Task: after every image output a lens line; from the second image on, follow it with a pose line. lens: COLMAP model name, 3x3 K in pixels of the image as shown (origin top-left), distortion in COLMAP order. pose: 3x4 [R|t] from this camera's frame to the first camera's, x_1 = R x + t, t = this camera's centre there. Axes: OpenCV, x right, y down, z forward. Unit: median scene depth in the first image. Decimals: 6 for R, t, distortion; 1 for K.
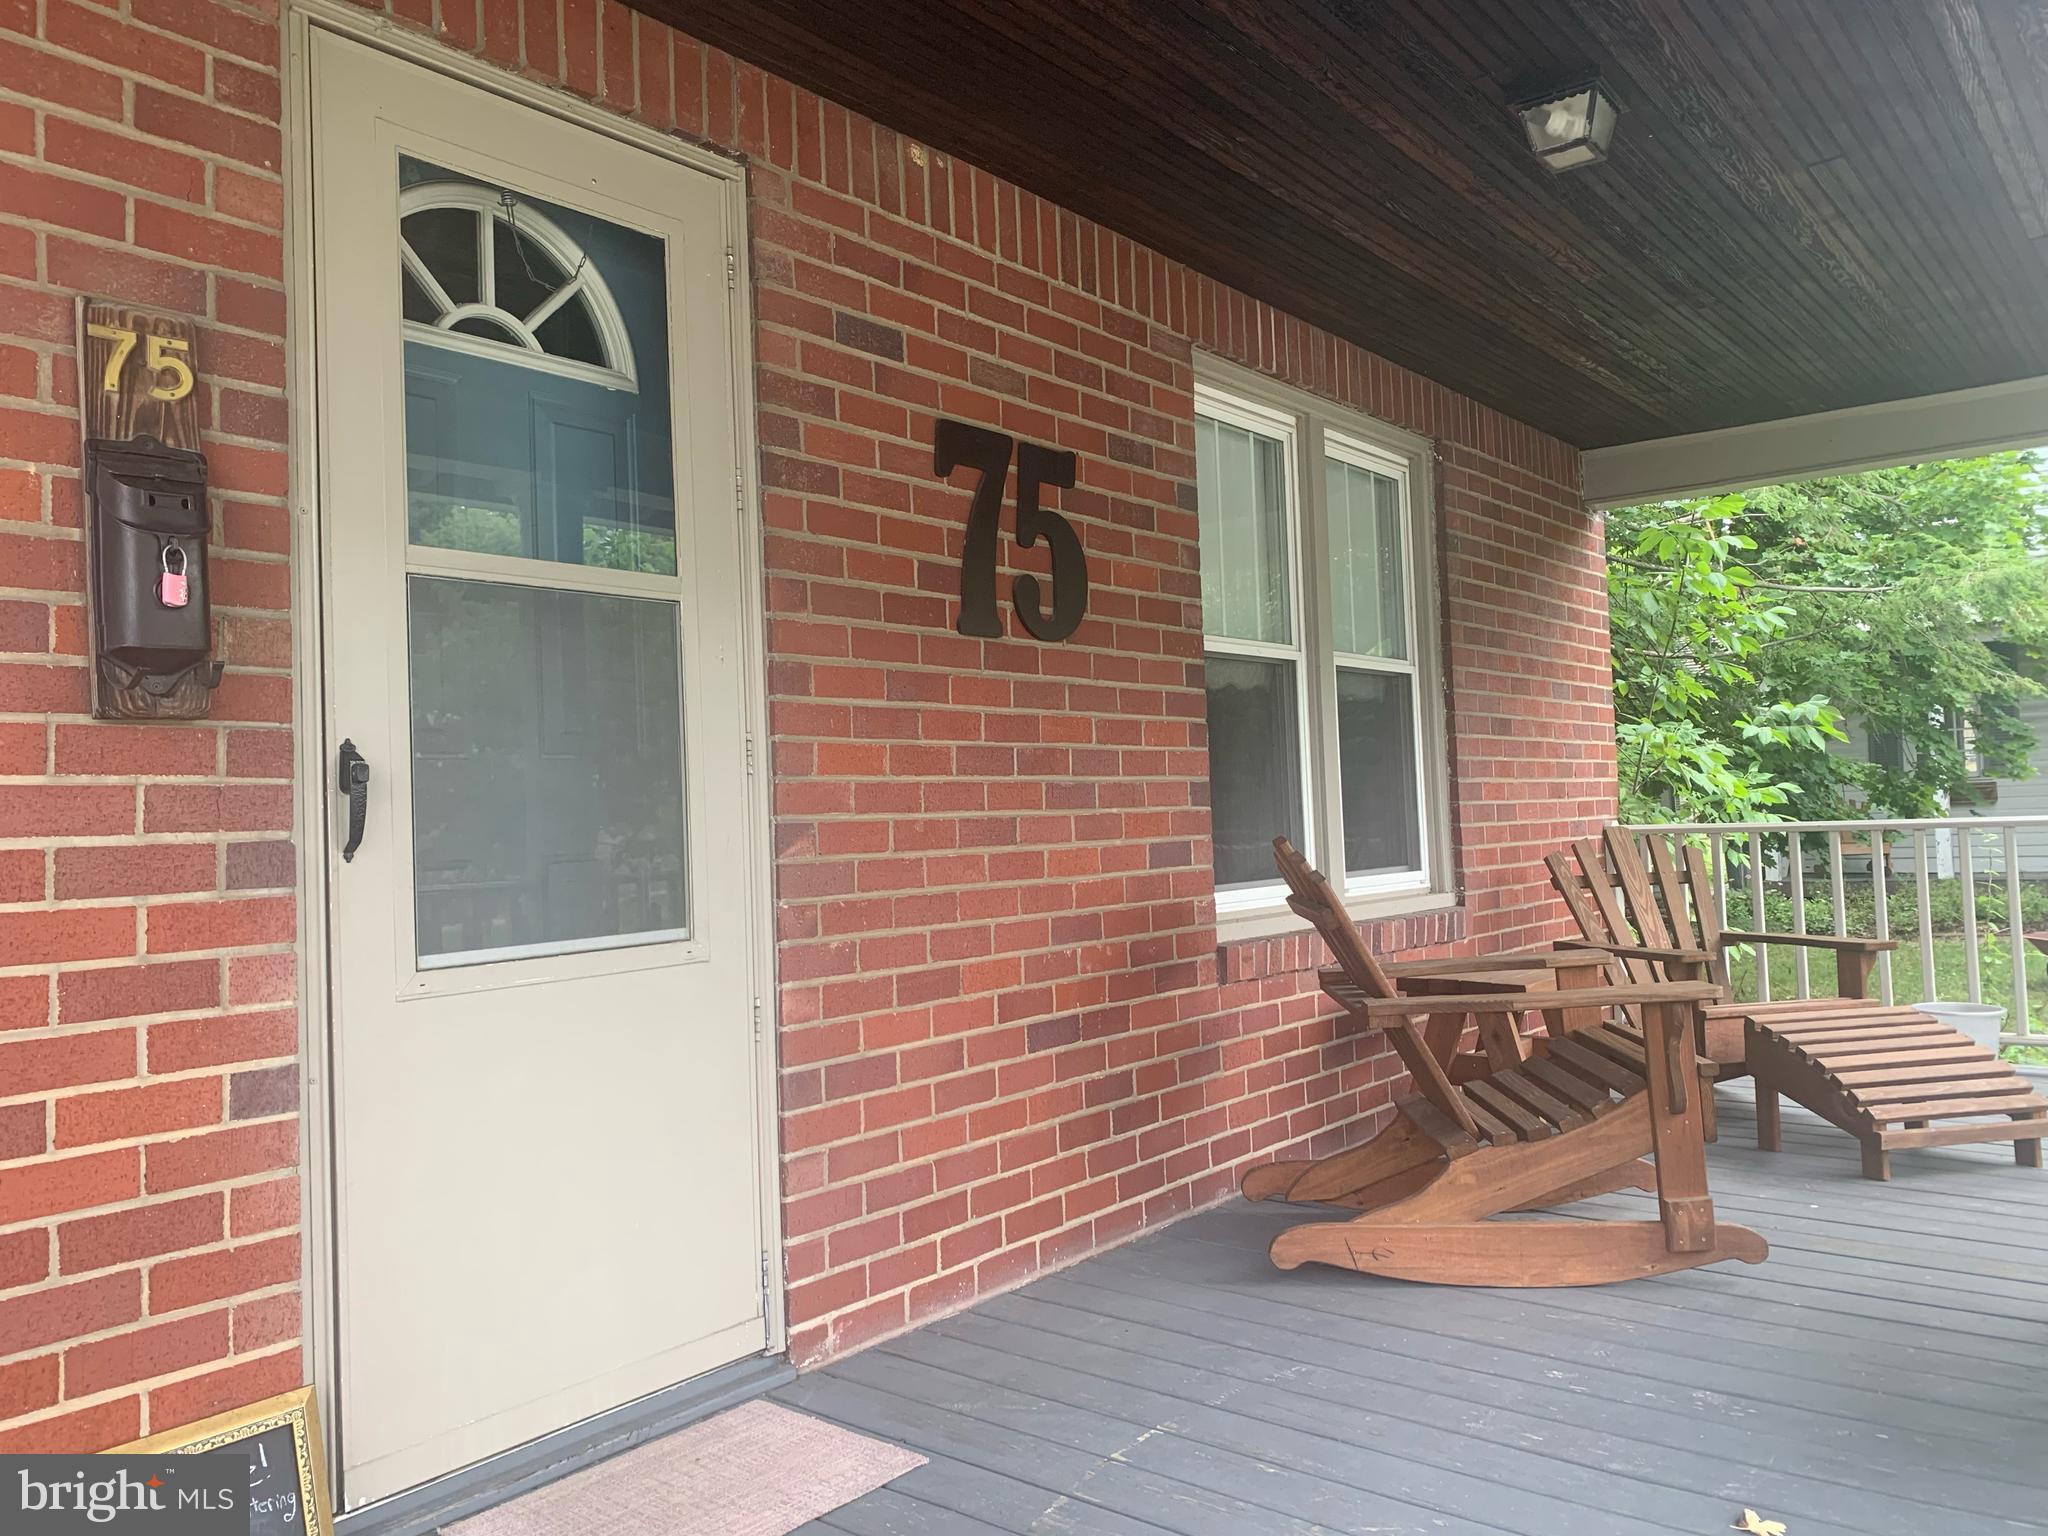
lens RADIAL K [[1540.4, 0, 1031.9], [0, 1540.4, 759.1], [0, 0, 1]] dist [0.061025, -0.048824]
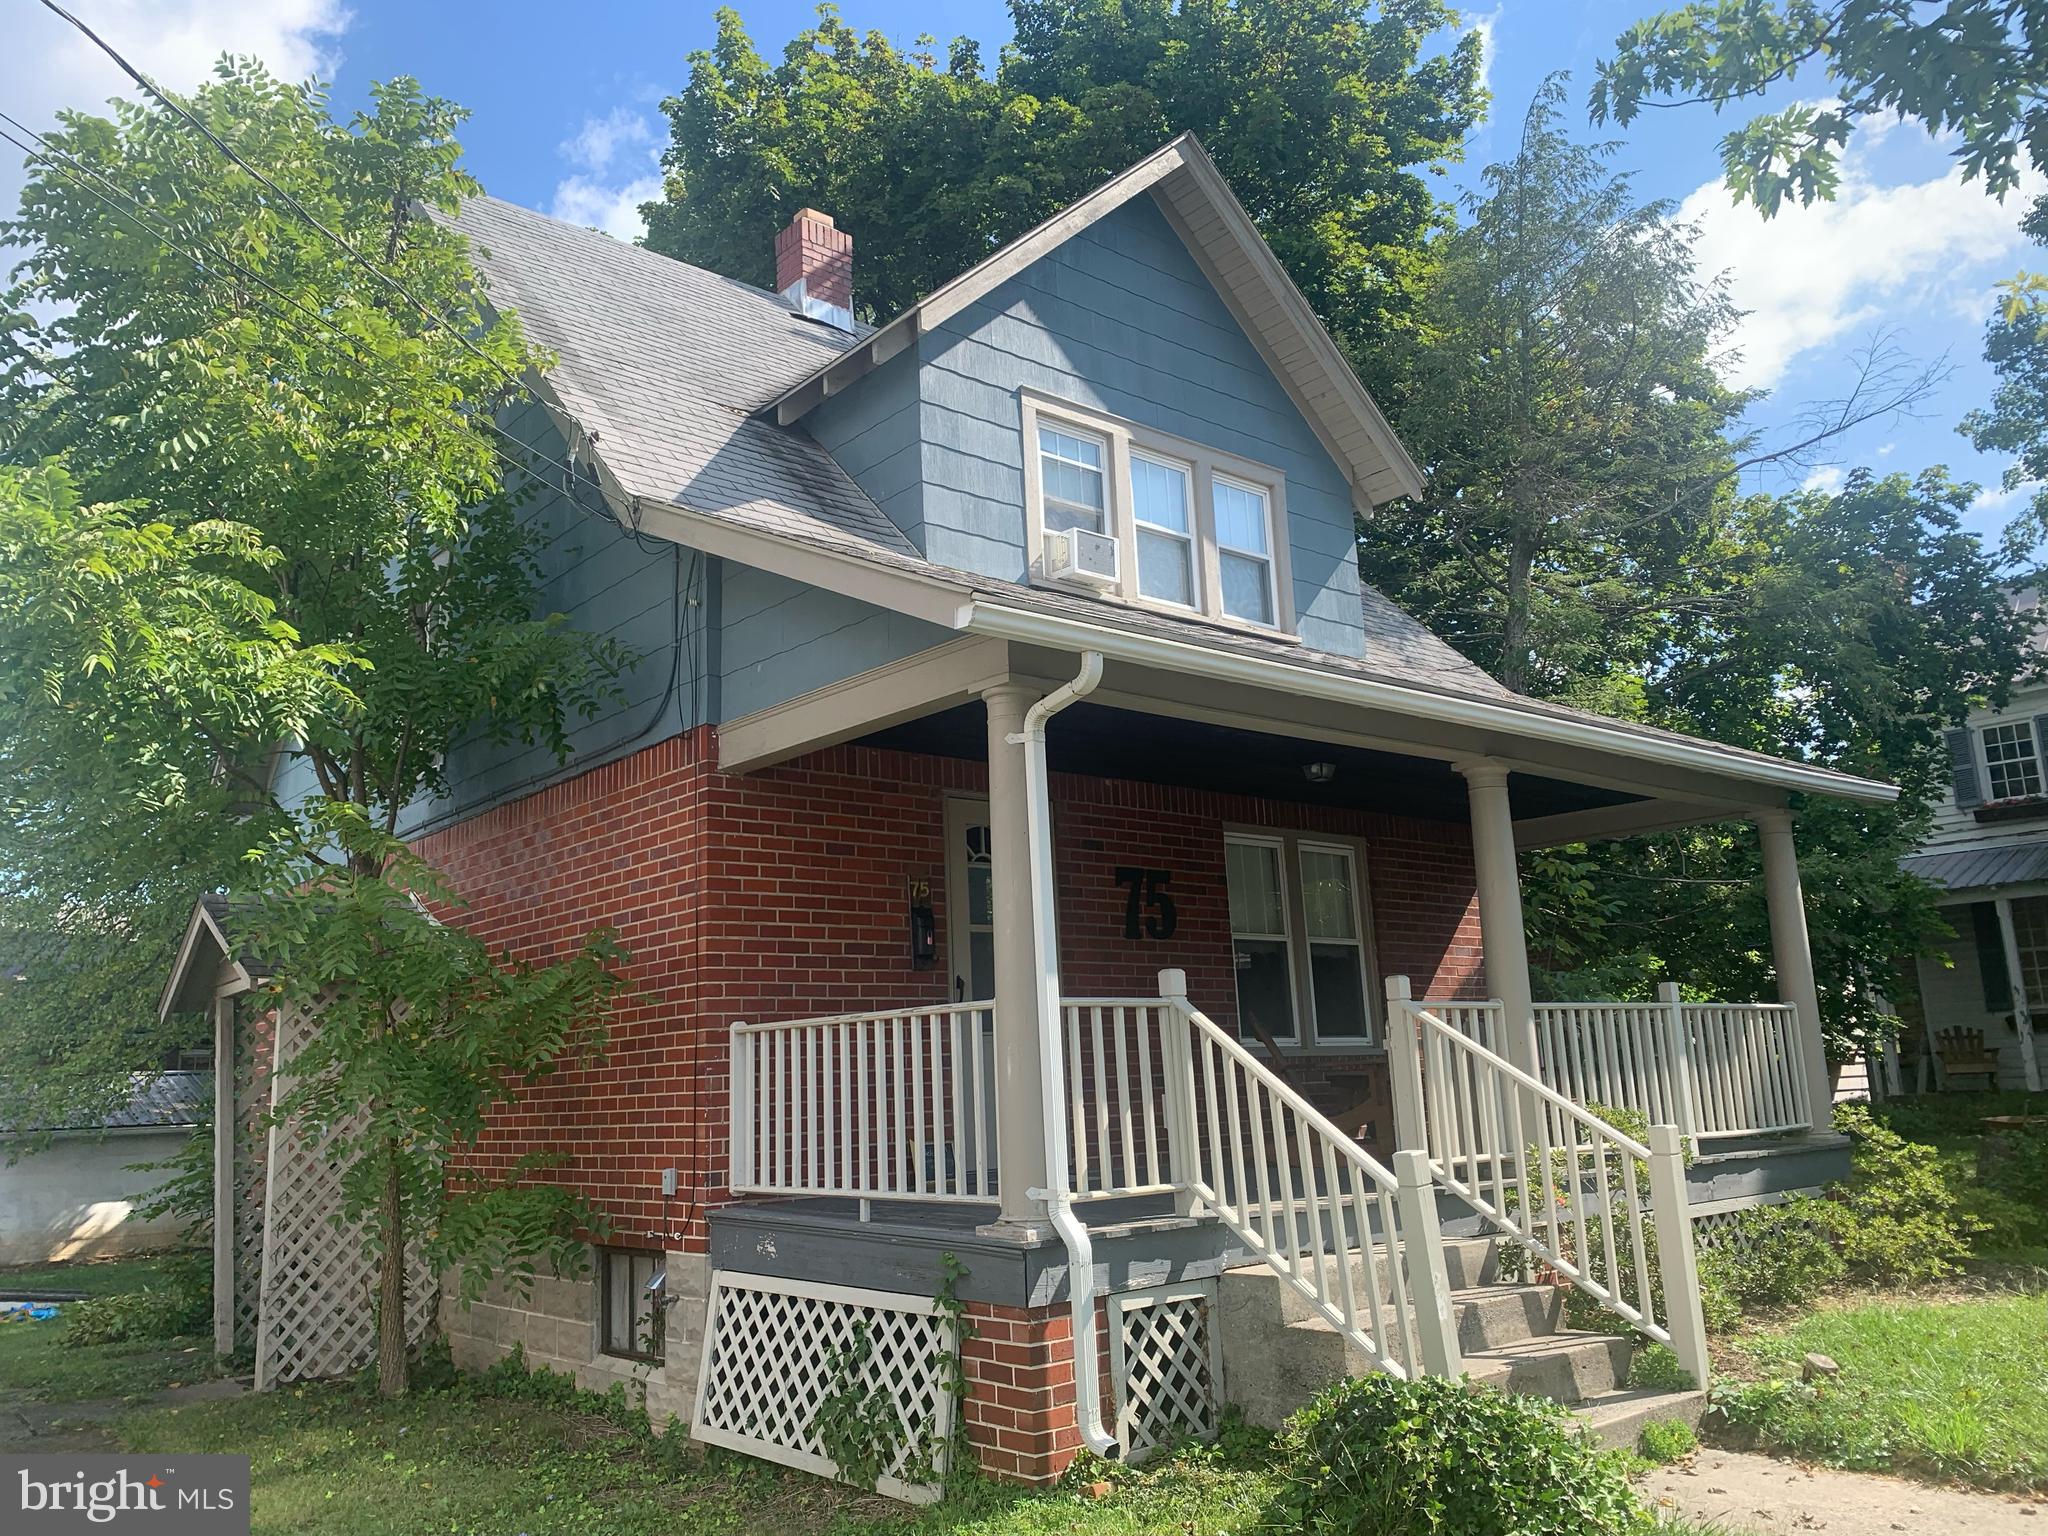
lens RADIAL K [[1561.9, 0, 1024.0], [0, 1561.9, 768.0], [0, 0, 1]] dist [0.063918, -0.049758]
pose [[0.978496, -0.044055, -0.201507, 0.475030], [0.011752, 0.987245, -0.158772, 0.086946], [0.205932, 0.152990, 0.966533, -2.483469]]
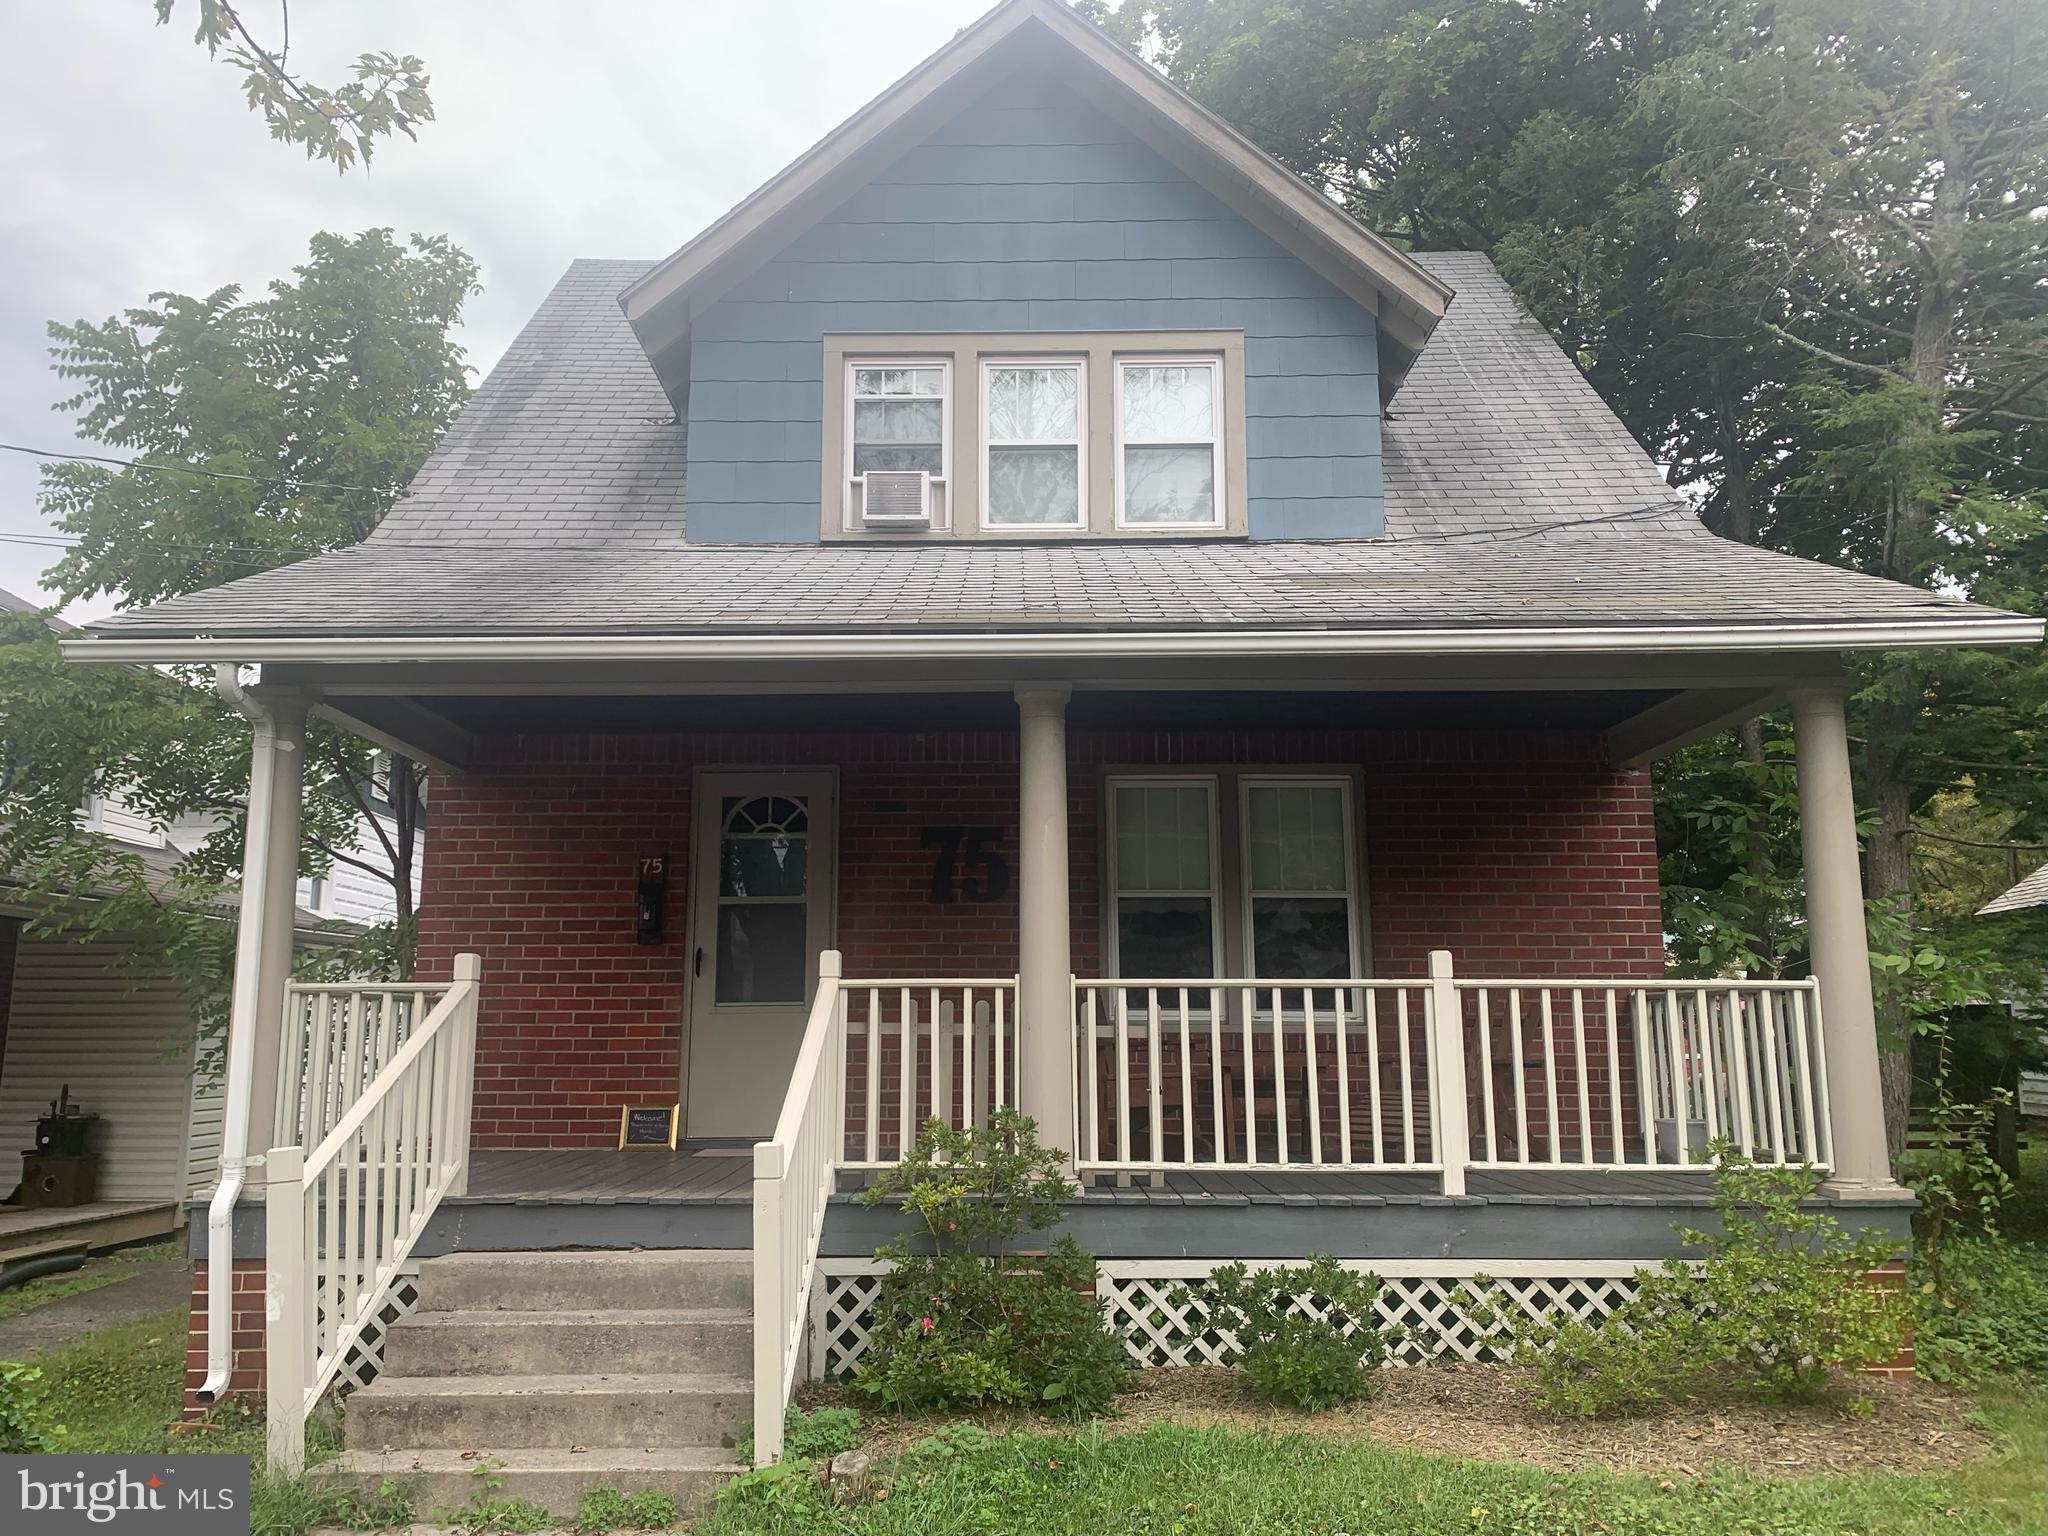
lens RADIAL K [[1561.9, 0, 1024.0], [0, 1561.9, 768.0], [0, 0, 1]] dist [0.063918, -0.049758]
pose [[0.646277, -0.111049, -0.754979, 2.721898], [0.012561, 0.990769, -0.134979, 0.071762], [0.762999, 0.077751, 0.641706, -0.850020]]
